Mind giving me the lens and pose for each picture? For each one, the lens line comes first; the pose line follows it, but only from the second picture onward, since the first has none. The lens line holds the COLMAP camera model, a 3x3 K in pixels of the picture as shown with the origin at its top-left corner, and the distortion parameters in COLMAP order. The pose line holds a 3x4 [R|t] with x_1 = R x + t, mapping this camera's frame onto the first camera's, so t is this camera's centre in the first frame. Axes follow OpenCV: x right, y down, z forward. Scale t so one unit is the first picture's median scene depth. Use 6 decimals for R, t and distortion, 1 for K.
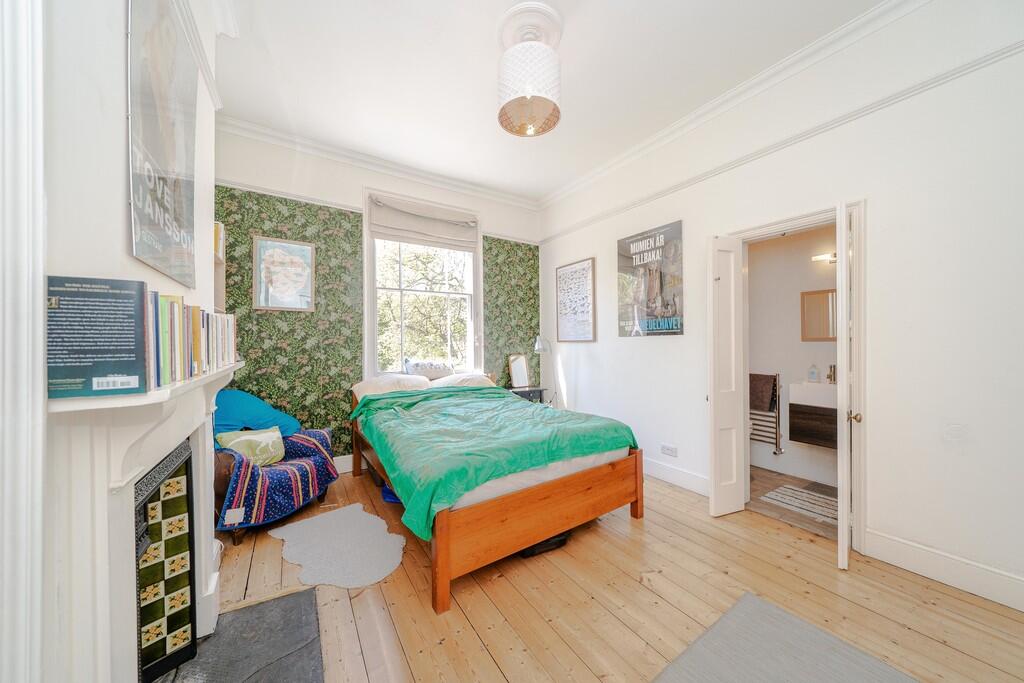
lens RADIAL K [[347.3, 0, 511.4], [0, 347.3, 341.7], [0, 0, 1]] dist [-0.003190, -0.000195]
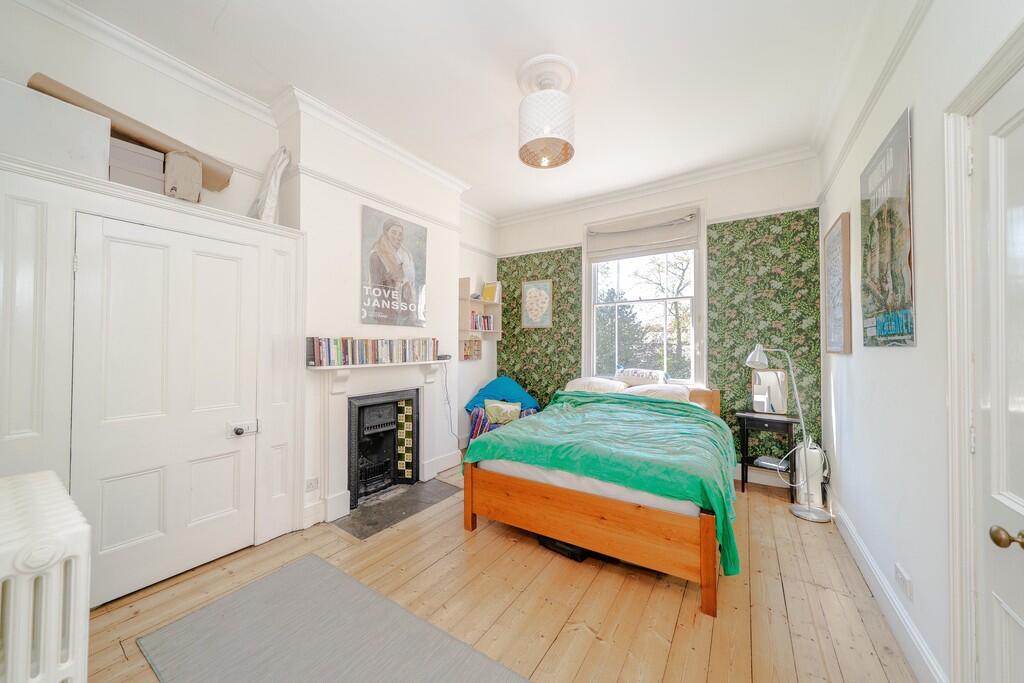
lens RADIAL K [[347.3, 0, 509.4], [0, 347.3, 342.5], [0, 0, 1]] dist [-0.003190, -0.000195]
pose [[0.400679, -0.002578, -0.916215, 0.632122], [-0.001606, 0.999993, -0.003516, -0.019678], [0.916217, 0.002880, 0.400672, 0.274015]]
